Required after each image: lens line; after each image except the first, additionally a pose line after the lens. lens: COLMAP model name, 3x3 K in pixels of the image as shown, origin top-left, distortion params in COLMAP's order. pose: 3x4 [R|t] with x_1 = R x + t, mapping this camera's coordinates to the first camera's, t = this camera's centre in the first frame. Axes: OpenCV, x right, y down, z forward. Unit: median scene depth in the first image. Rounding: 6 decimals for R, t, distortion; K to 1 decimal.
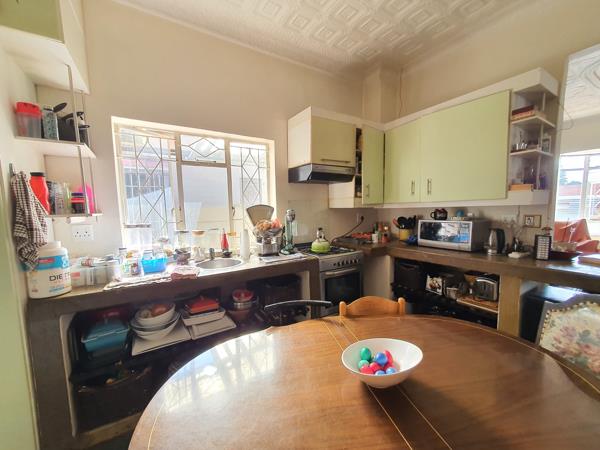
lens RADIAL K [[238.8, 0, 300.6], [0, 238.8, 230.0], [0, 0, 1]] dist [0.001442, -0.001091]
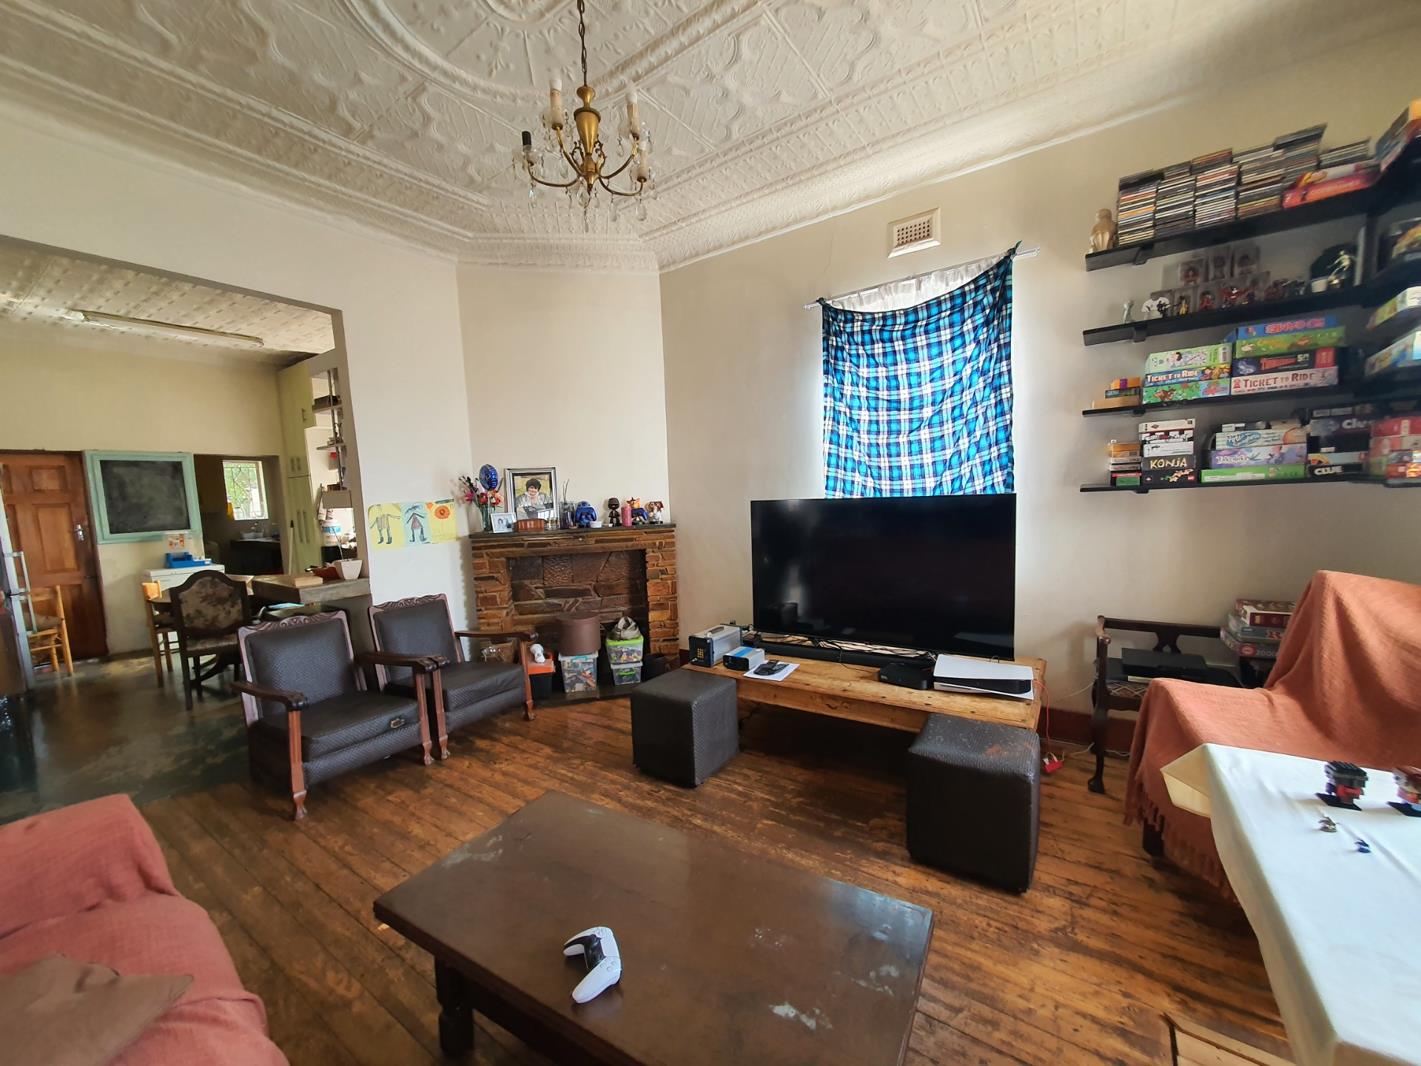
lens RADIAL K [[565.7, 0, 686.4], [0, 565.7, 545.4], [0, 0, 1]] dist [0.001442, -0.001091]
pose [[0.388919, 0.095091, -0.916351, 2.715792], [-0.049806, 0.995374, 0.082152, -0.167838], [0.919924, 0.013690, 0.391857, 1.123179]]
